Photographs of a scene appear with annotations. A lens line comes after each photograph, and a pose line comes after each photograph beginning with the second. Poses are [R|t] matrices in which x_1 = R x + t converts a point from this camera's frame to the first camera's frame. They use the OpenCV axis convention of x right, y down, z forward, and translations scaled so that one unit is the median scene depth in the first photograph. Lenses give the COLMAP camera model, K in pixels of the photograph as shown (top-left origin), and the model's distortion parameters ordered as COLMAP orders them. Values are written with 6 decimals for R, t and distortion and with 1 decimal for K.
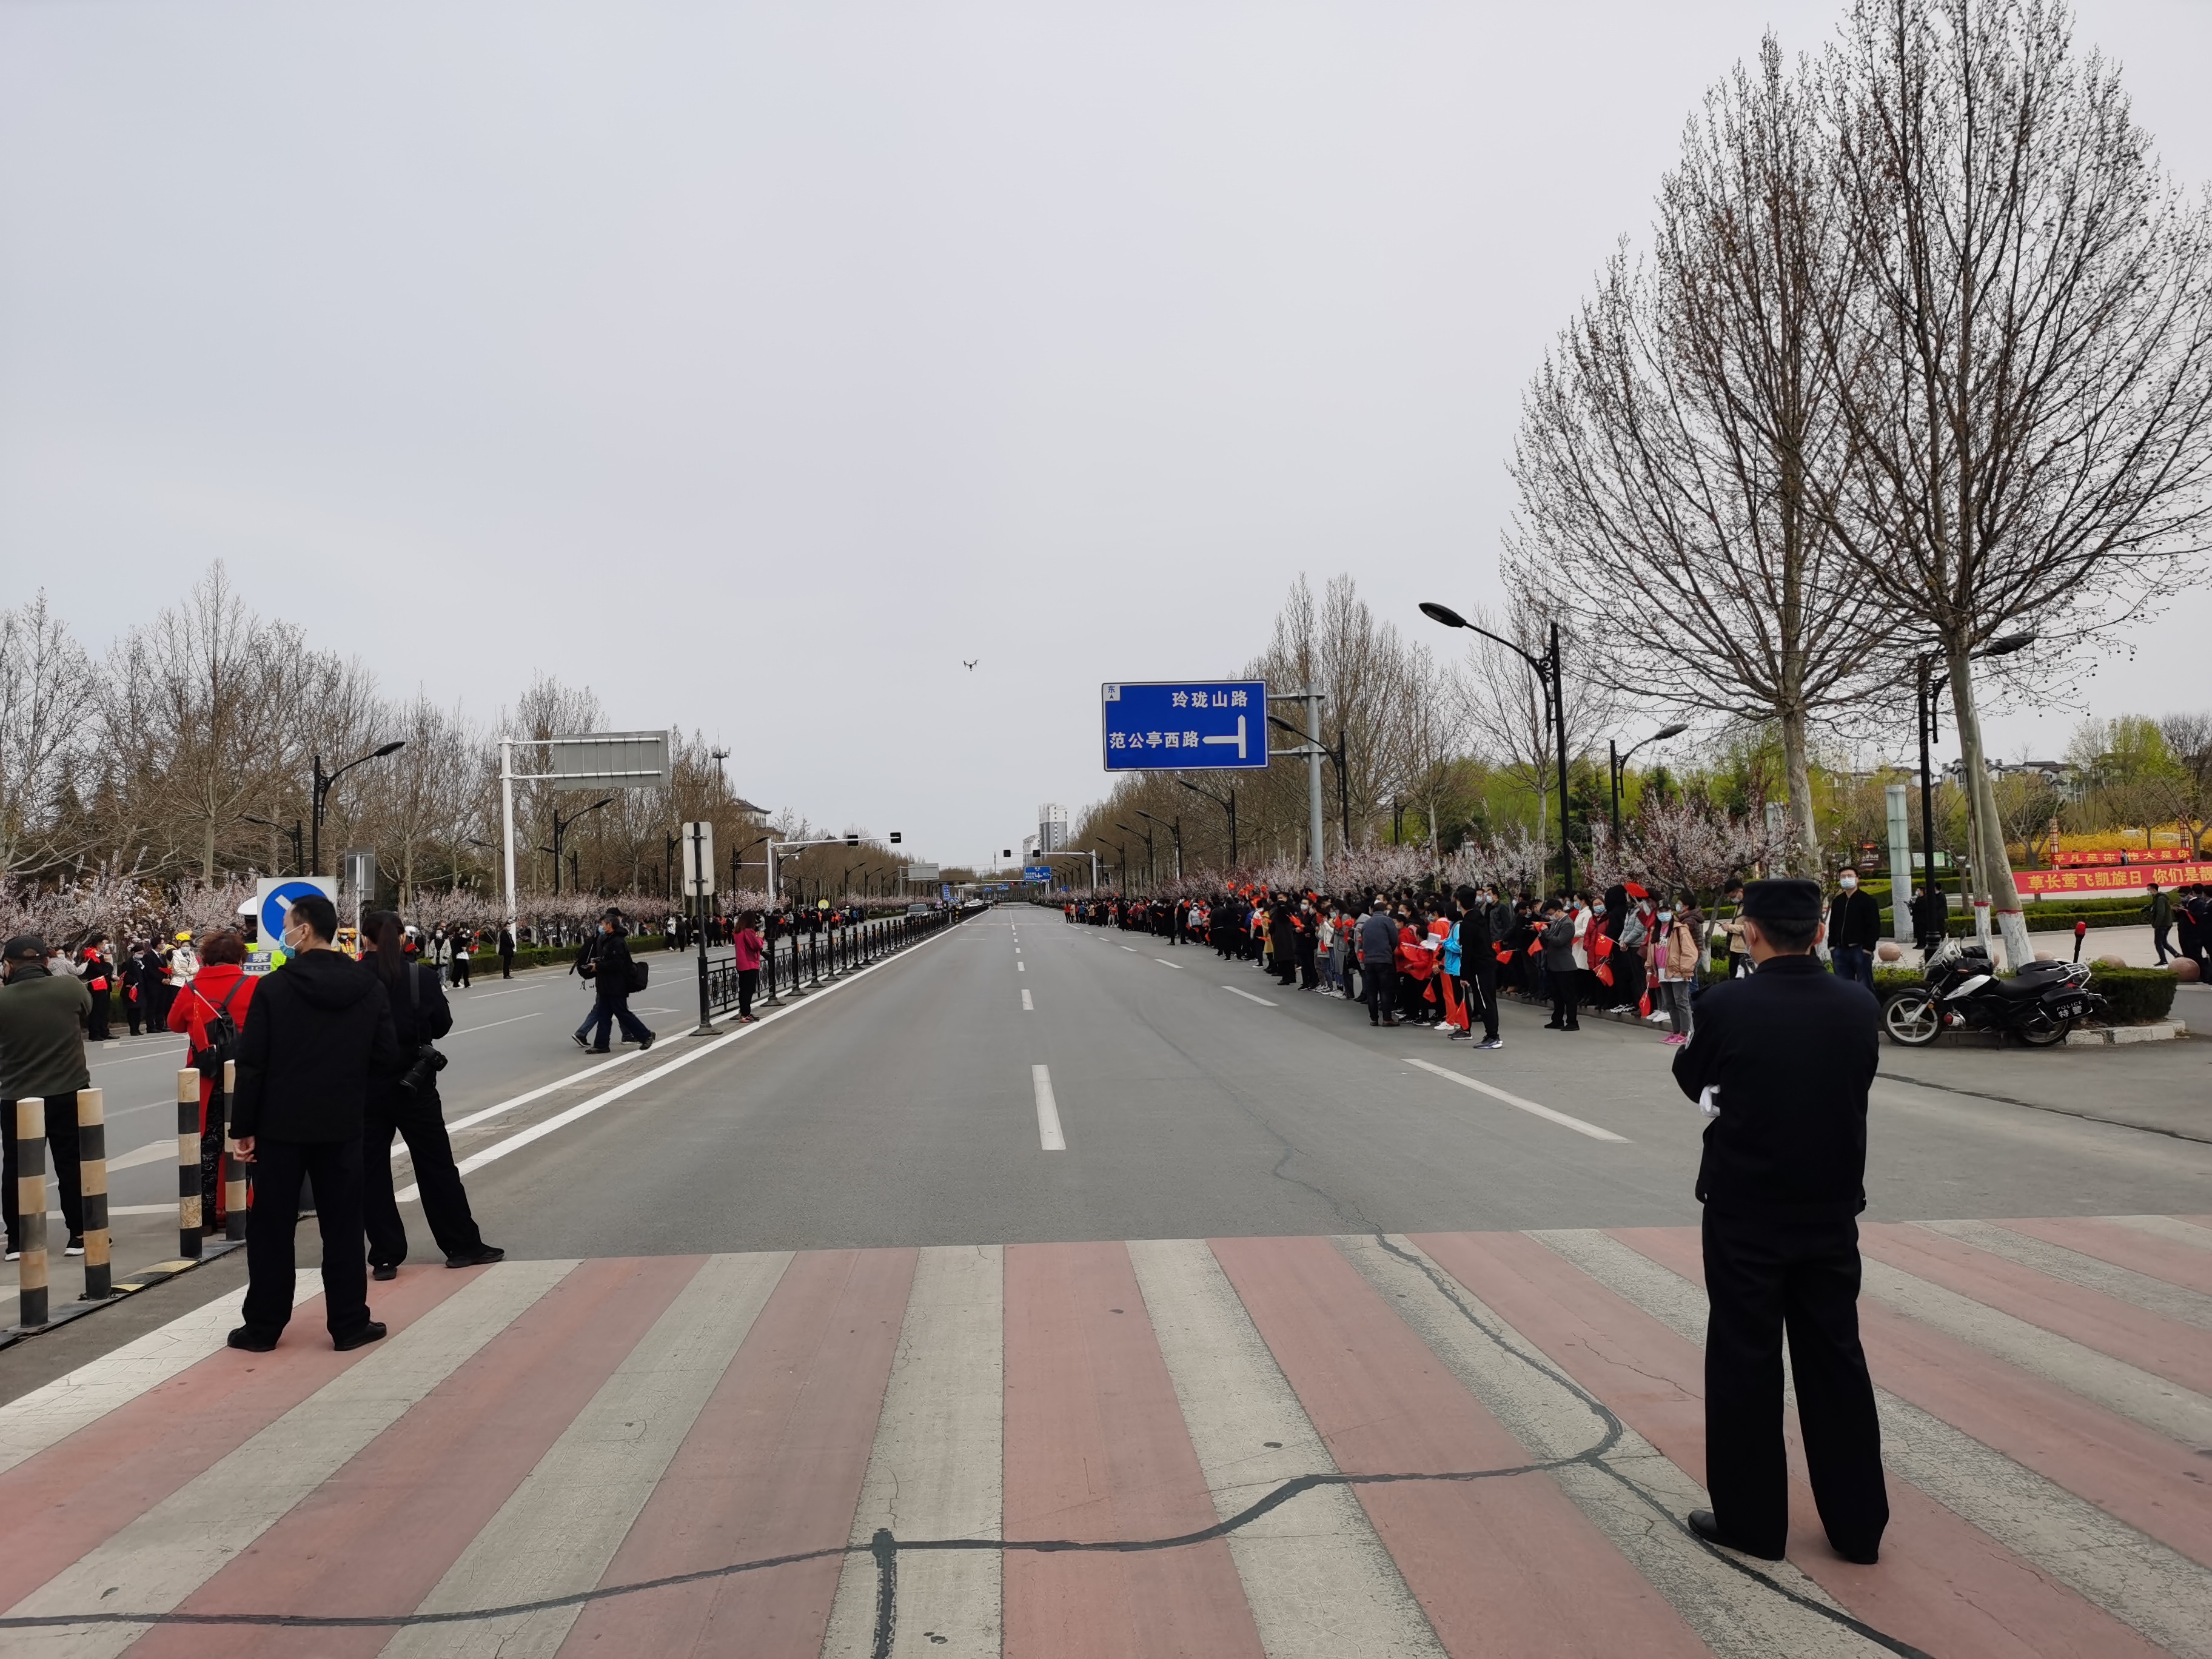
lens RADIAL K [[1695.0, 0, 1103.0], [0, 1695.0, 842.6], [0, 0, 1]] dist [0.068326, -0.065513]
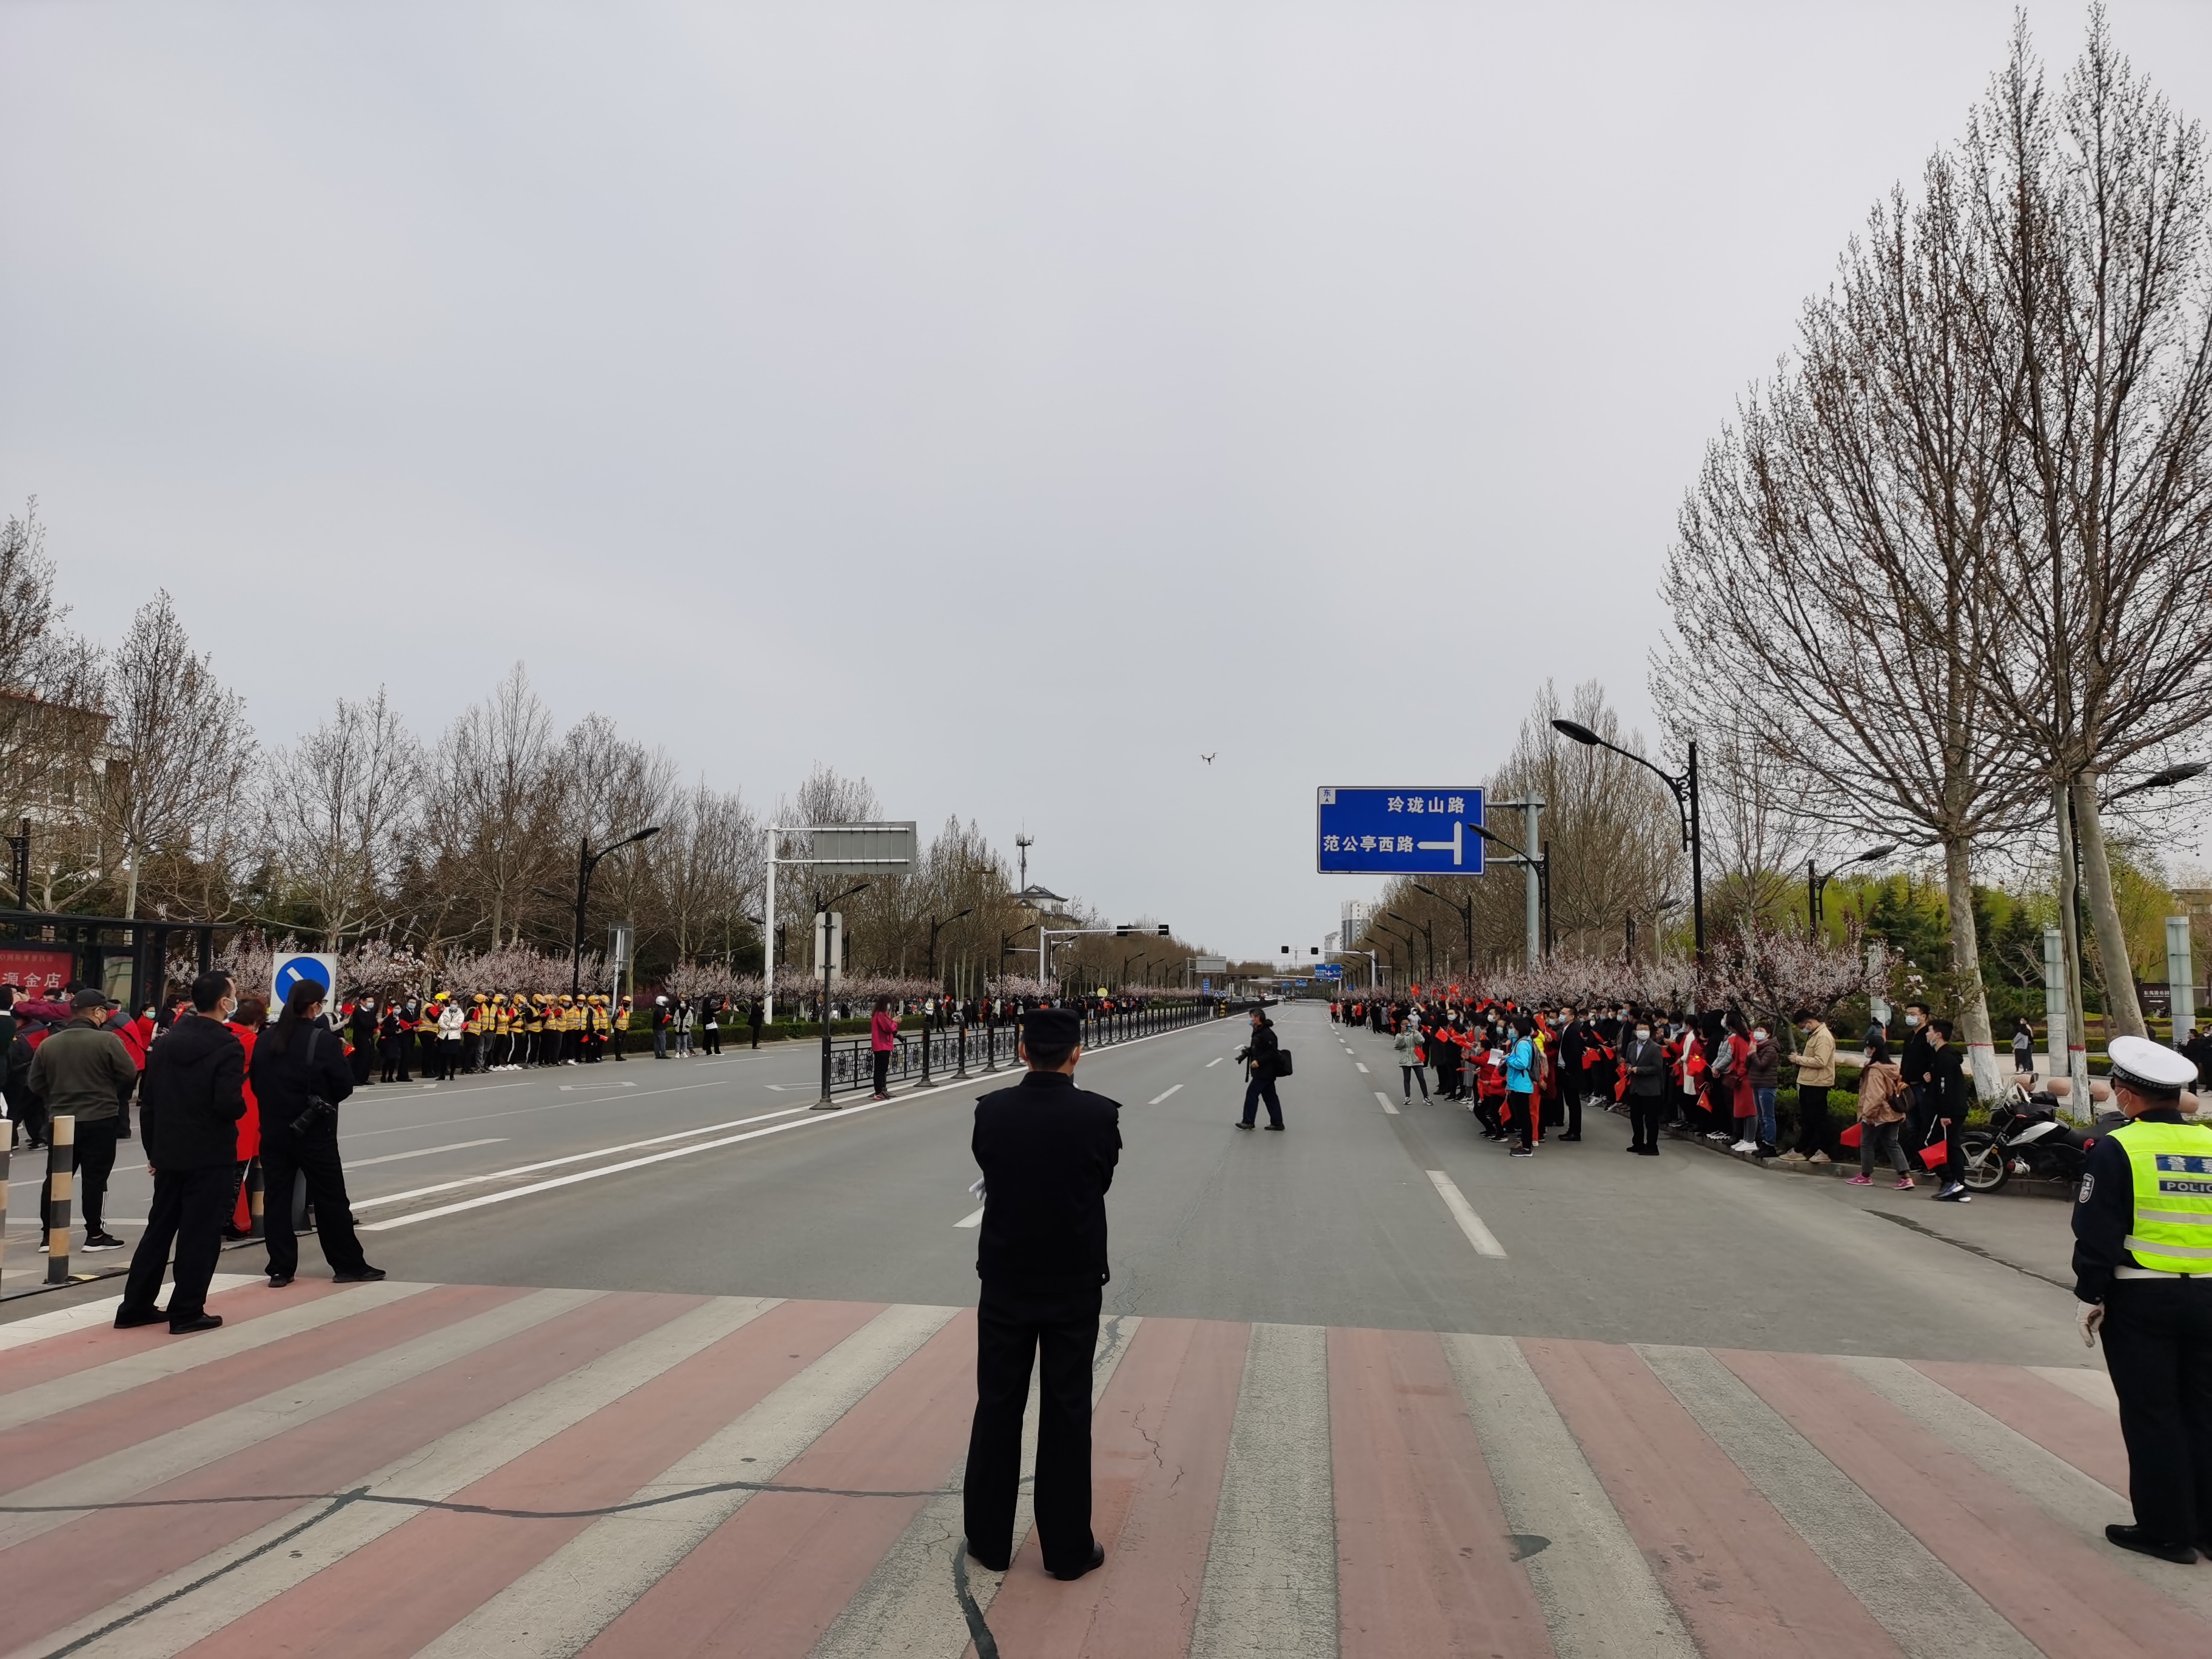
lens RADIAL K [[1695.0, 0, 1102.0], [0, 1695.0, 842.0], [0, 0, 1]] dist [0.068326, -0.065513]
pose [[0.983112, 0.028248, -0.180811, 0.057169], [-0.038240, 0.997914, -0.052018, -0.003142], [0.178964, 0.058054, 0.982141, -0.017725]]
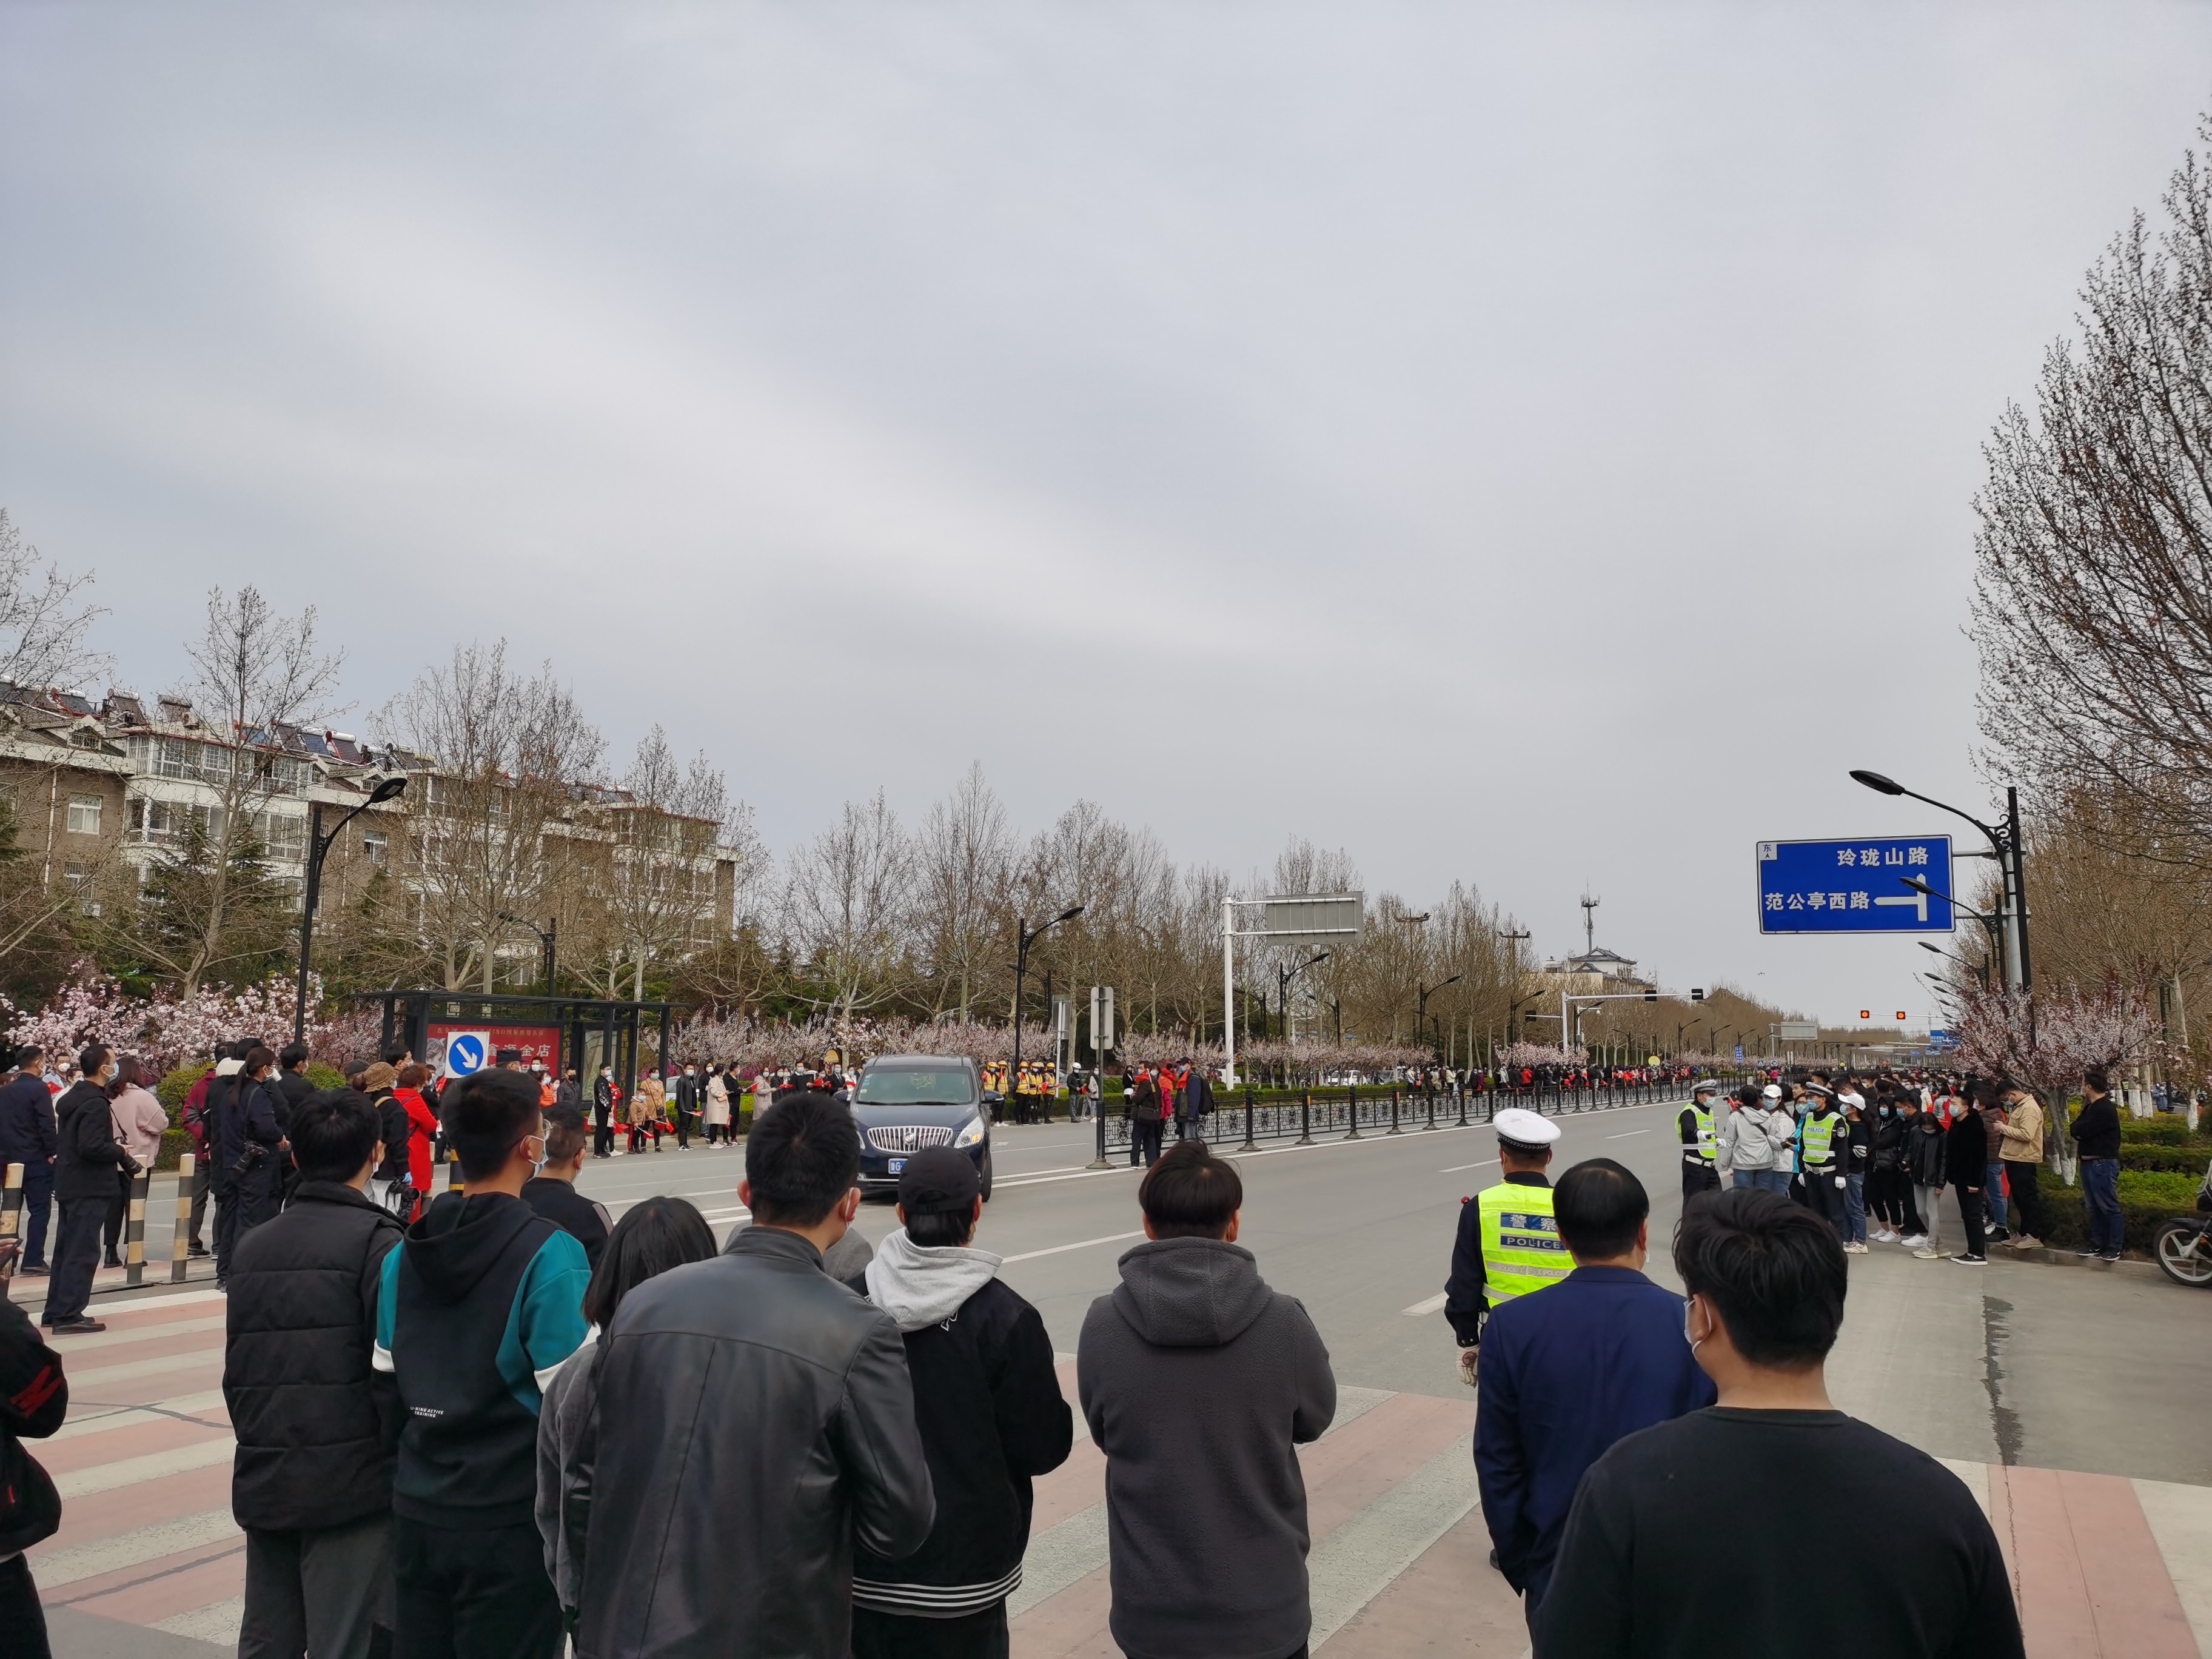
lens RADIAL K [[1695.0, 0, 1104.0], [0, 1695.0, 850.8], [0, 0, 1]] dist [0.068326, -0.065513]
pose [[0.869515, -0.016873, -0.493618, 0.155698], [-0.023300, 0.996902, -0.075120, -0.008047], [0.493356, 0.076819, 0.866428, -0.016314]]
